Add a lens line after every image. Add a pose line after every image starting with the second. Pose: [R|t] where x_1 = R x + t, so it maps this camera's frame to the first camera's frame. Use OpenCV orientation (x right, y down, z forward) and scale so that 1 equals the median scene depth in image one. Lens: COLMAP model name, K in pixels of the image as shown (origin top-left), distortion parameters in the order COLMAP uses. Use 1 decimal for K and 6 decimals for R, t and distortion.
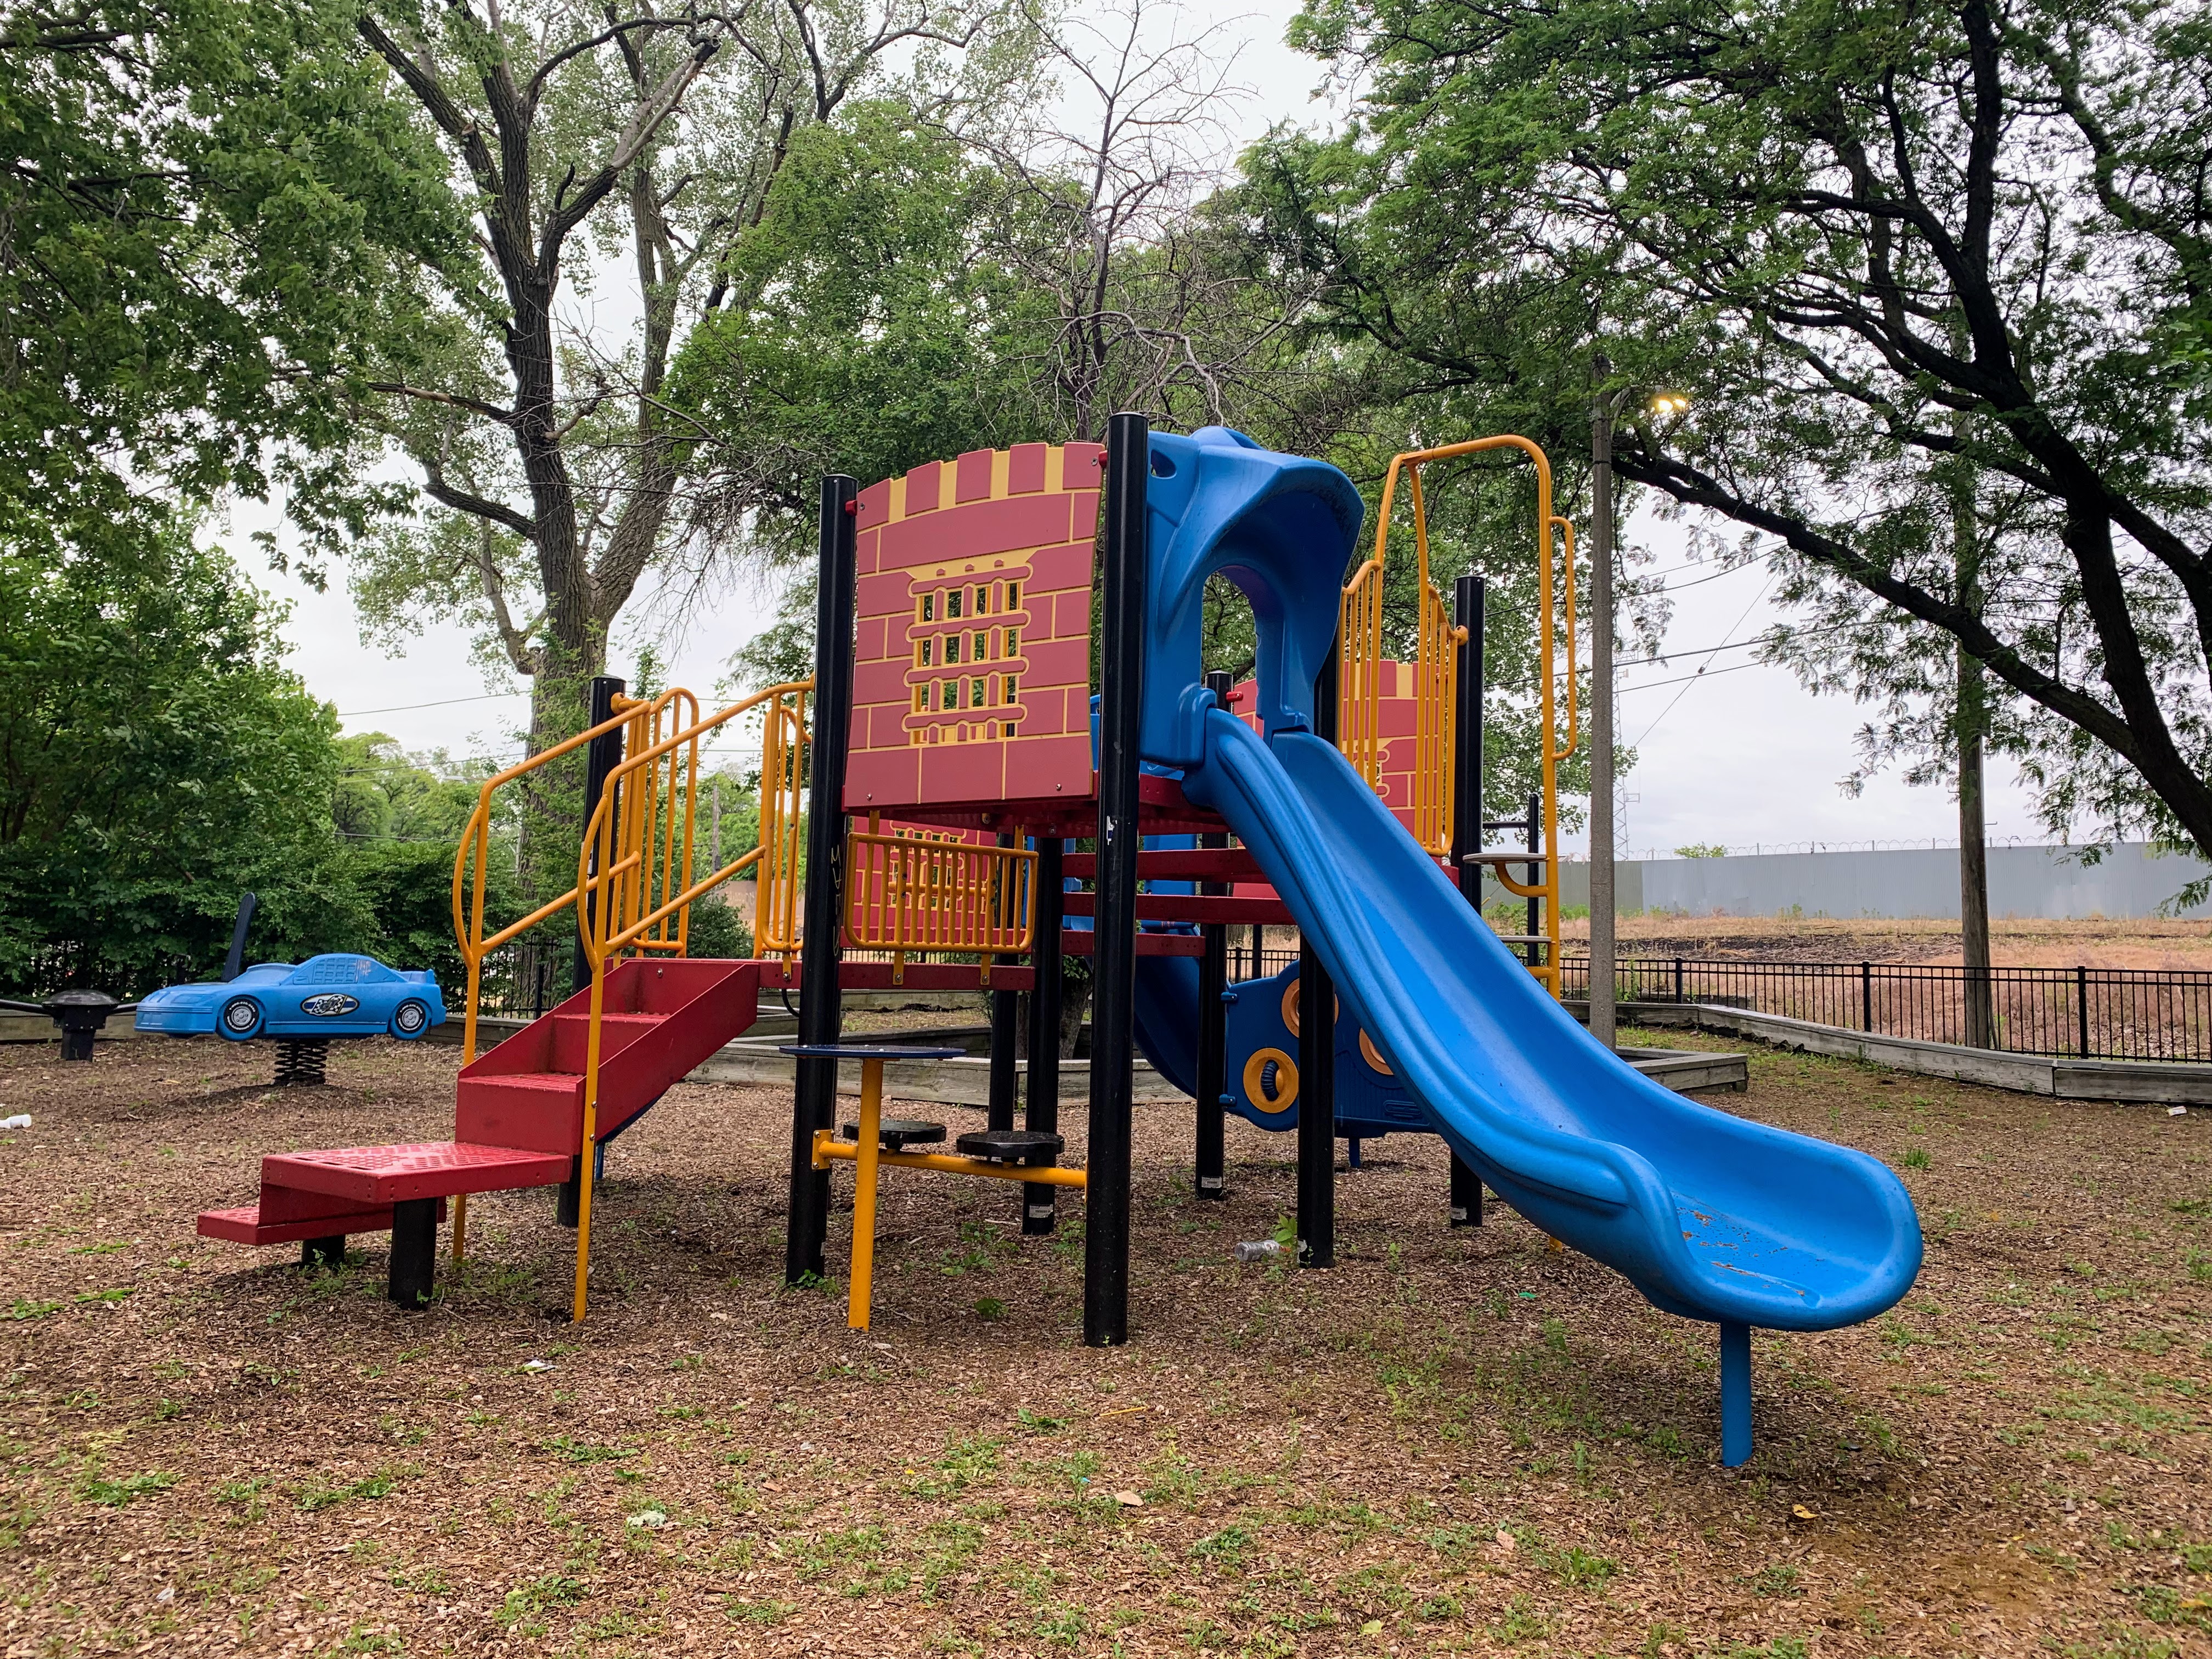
lens RADIAL K [[1708.4, 0, 1104.7], [0, 1708.4, 799.4], [0, 0, 1]] dist [-0.011791, -0.007261]
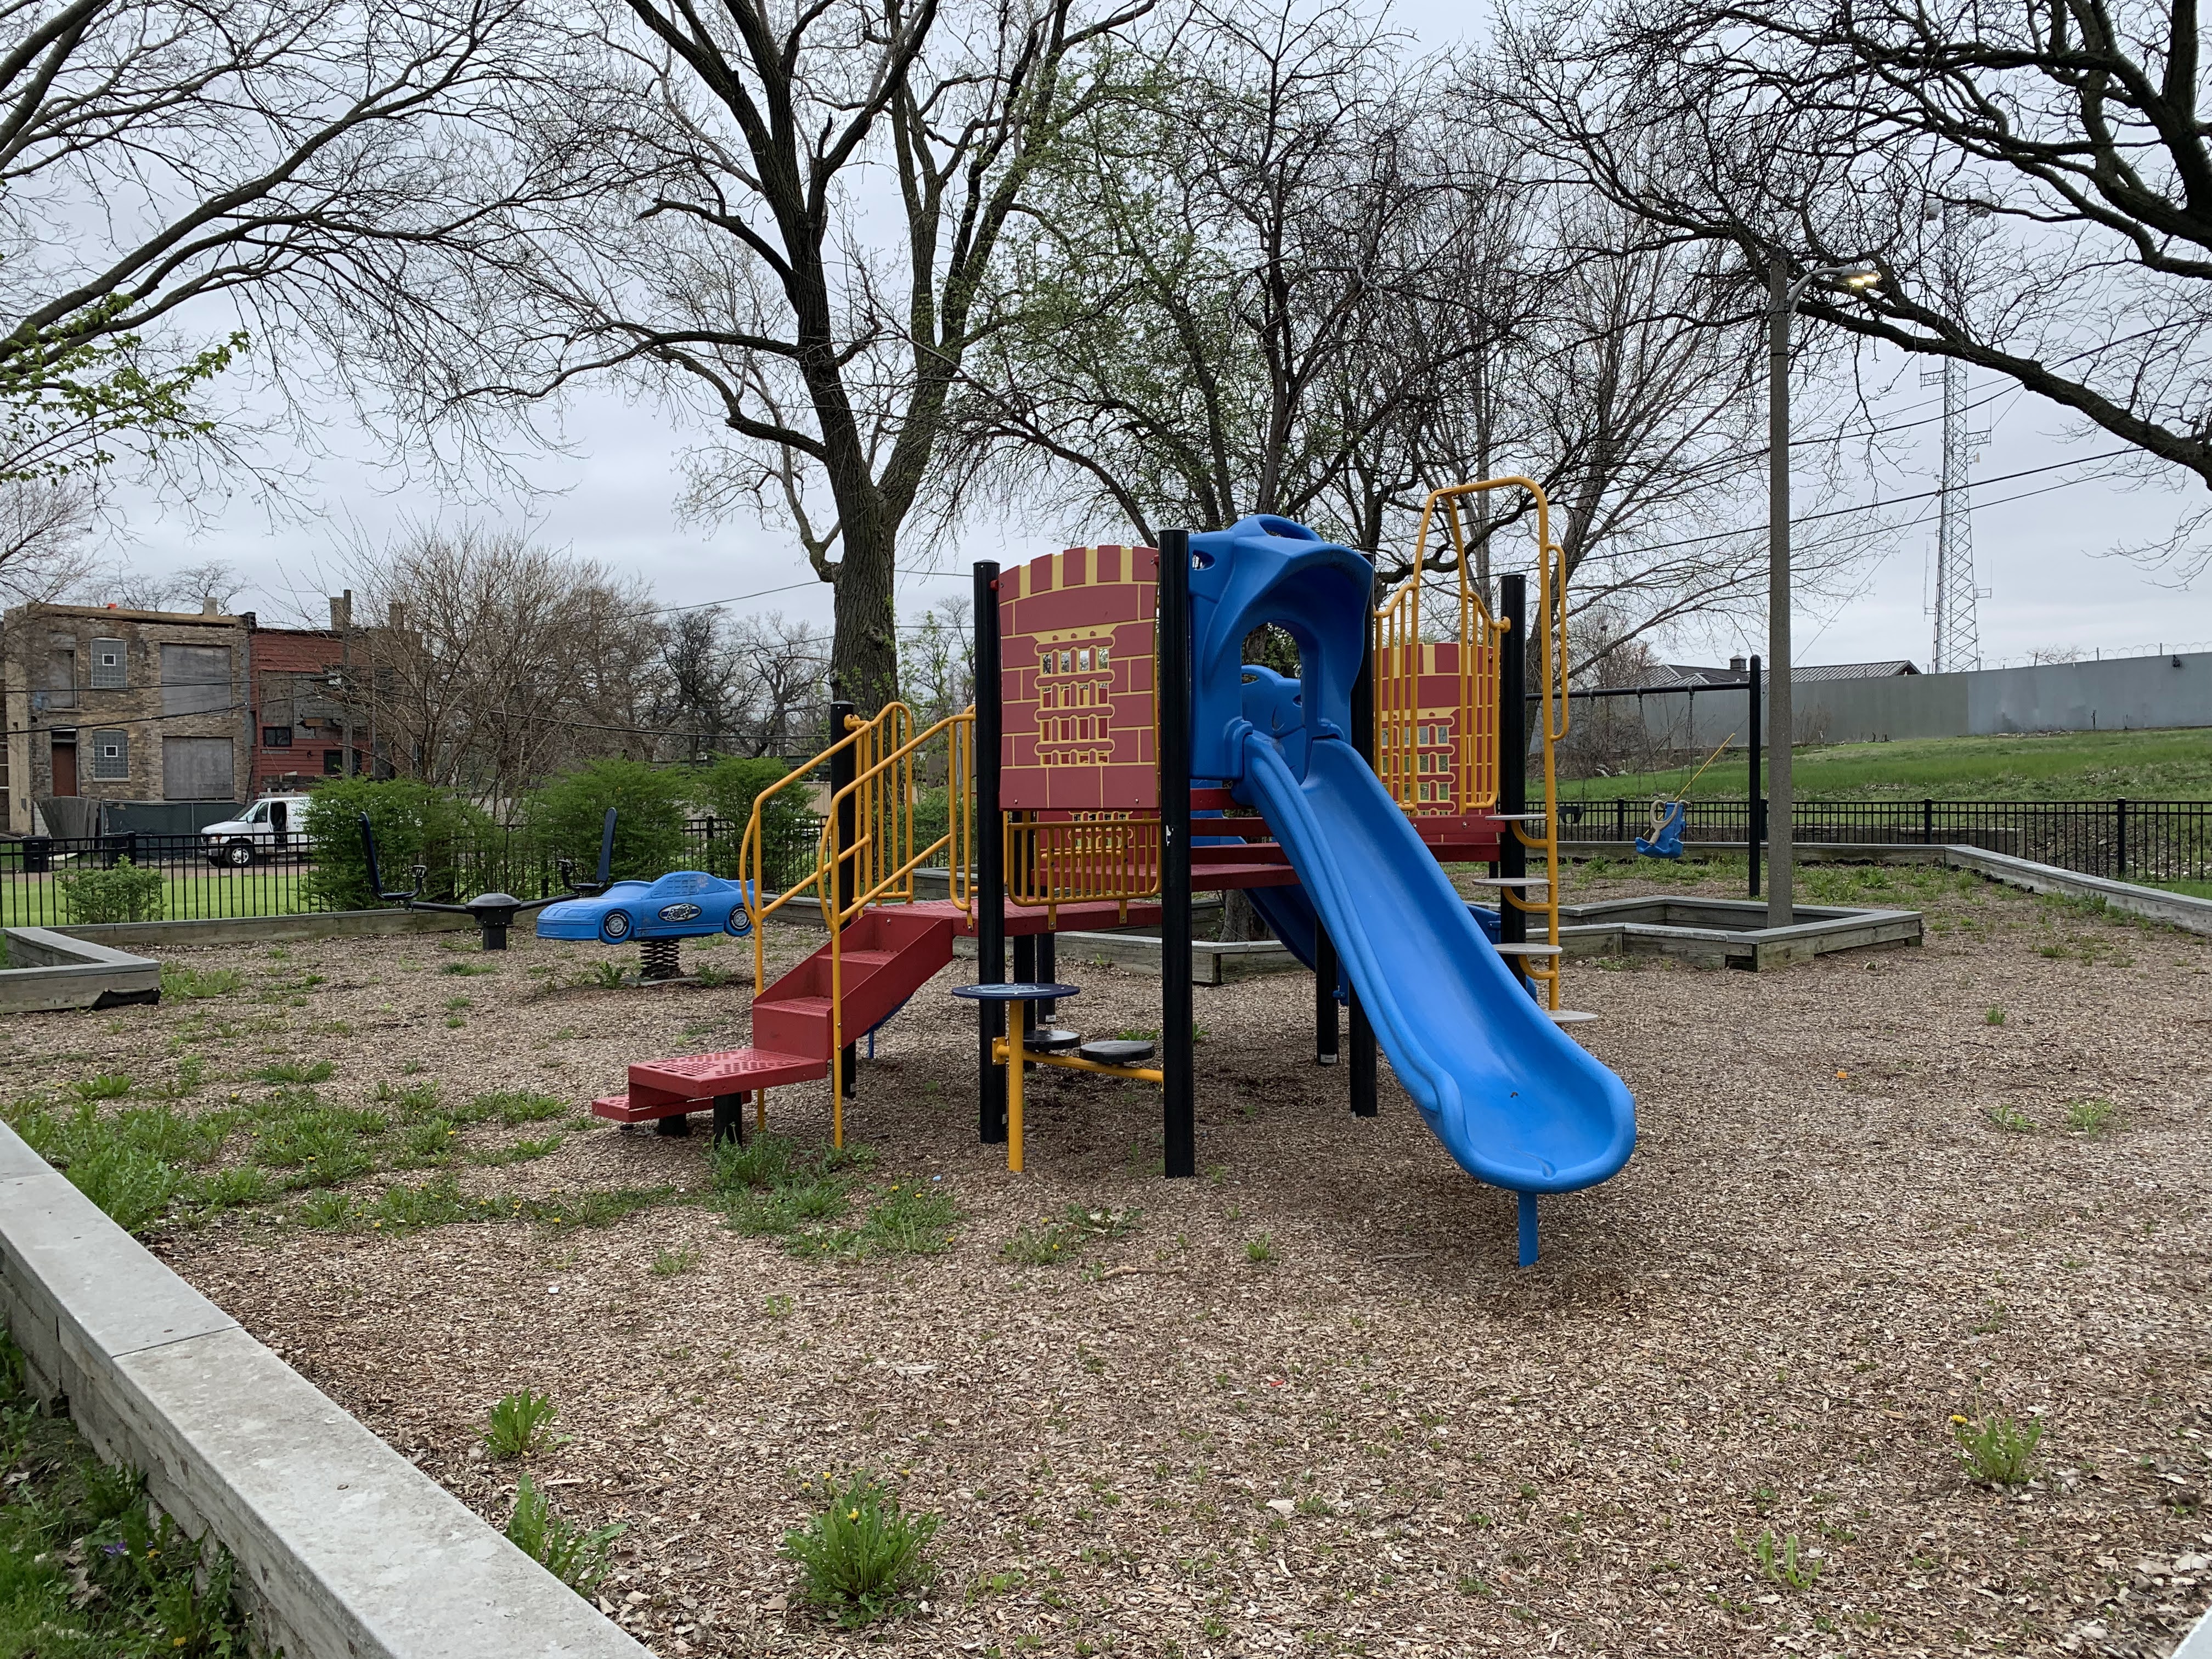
lens RADIAL K [[1741.8, 0, 1106.0], [0, 1741.8, 829.5], [0, 0, 1]] dist [0.006096, -0.003354]
pose [[0.980369, -0.032406, -0.194491, 0.067610], [0.056556, 0.991170, 0.119932, -0.047083], [0.188888, -0.128578, 0.973545, -0.118156]]
